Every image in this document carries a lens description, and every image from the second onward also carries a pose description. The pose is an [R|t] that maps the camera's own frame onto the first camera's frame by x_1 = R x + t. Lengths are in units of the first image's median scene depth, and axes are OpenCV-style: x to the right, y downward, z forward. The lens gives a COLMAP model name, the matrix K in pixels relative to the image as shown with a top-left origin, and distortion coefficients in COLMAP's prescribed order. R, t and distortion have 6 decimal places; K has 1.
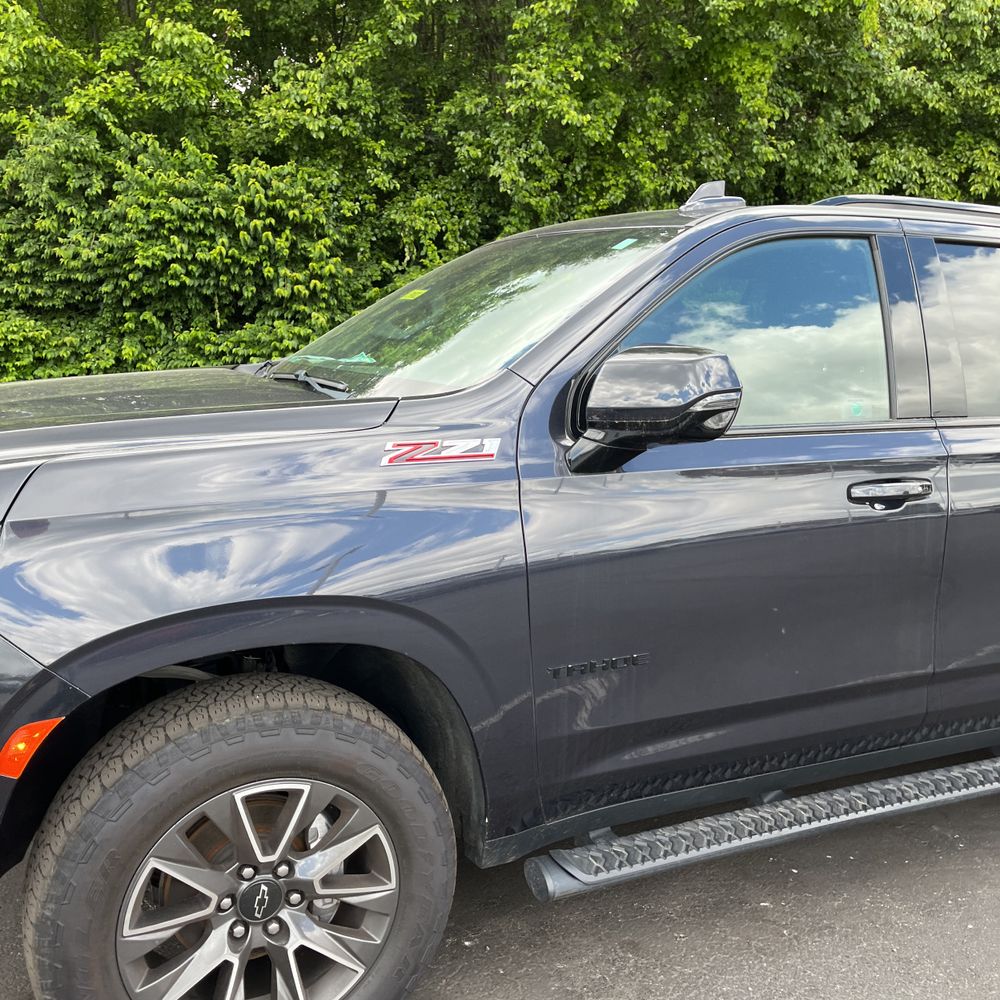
lens RADIAL K [[1002.2, 0, 495.2], [0, 1002.2, 497.6], [0, 0, 1]] dist [0.050535, -0.036470]
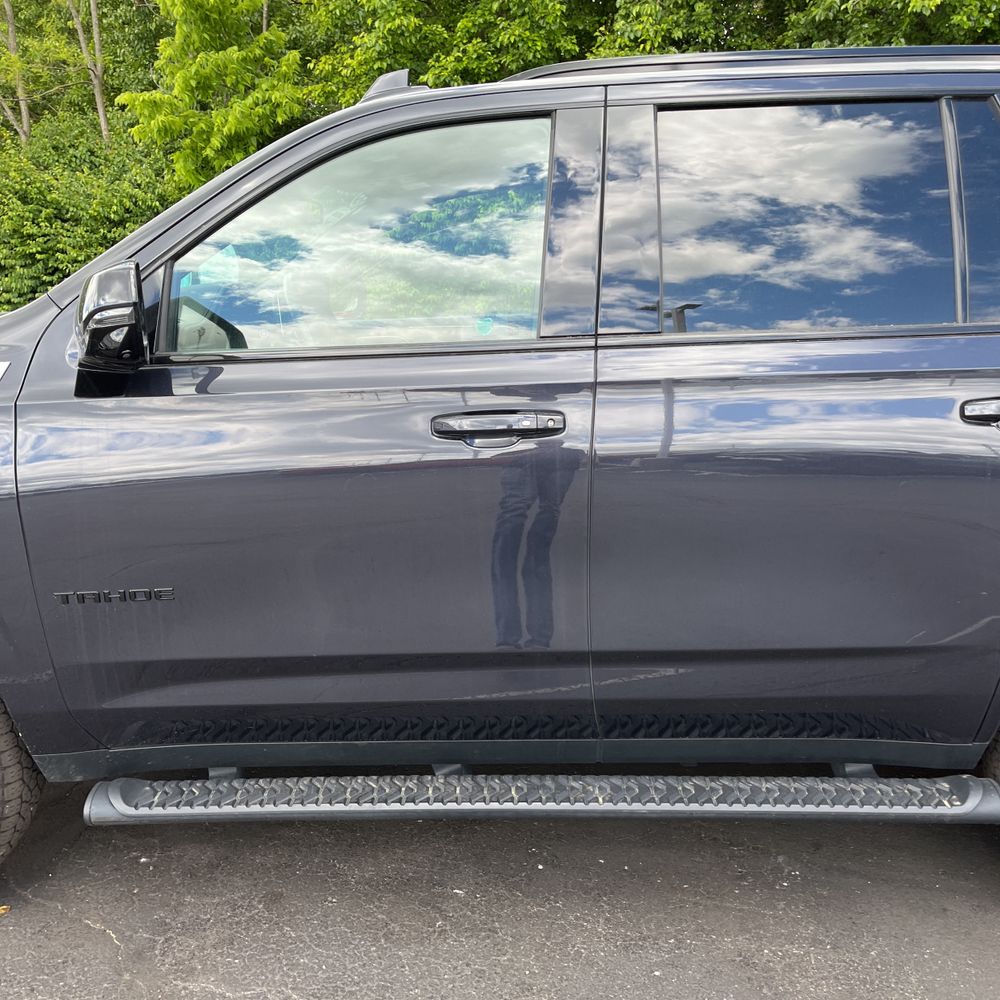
lens RADIAL K [[1006.4, 0, 500.0], [0, 1006.4, 500.0], [0, 0, 1]] dist [0.039200, -0.018613]
pose [[0.888812, 0.047152, -0.455840, 0.158058], [-0.025080, 0.998207, 0.054352, 0.002355], [0.457586, -0.036876, 0.888401, 0.055627]]
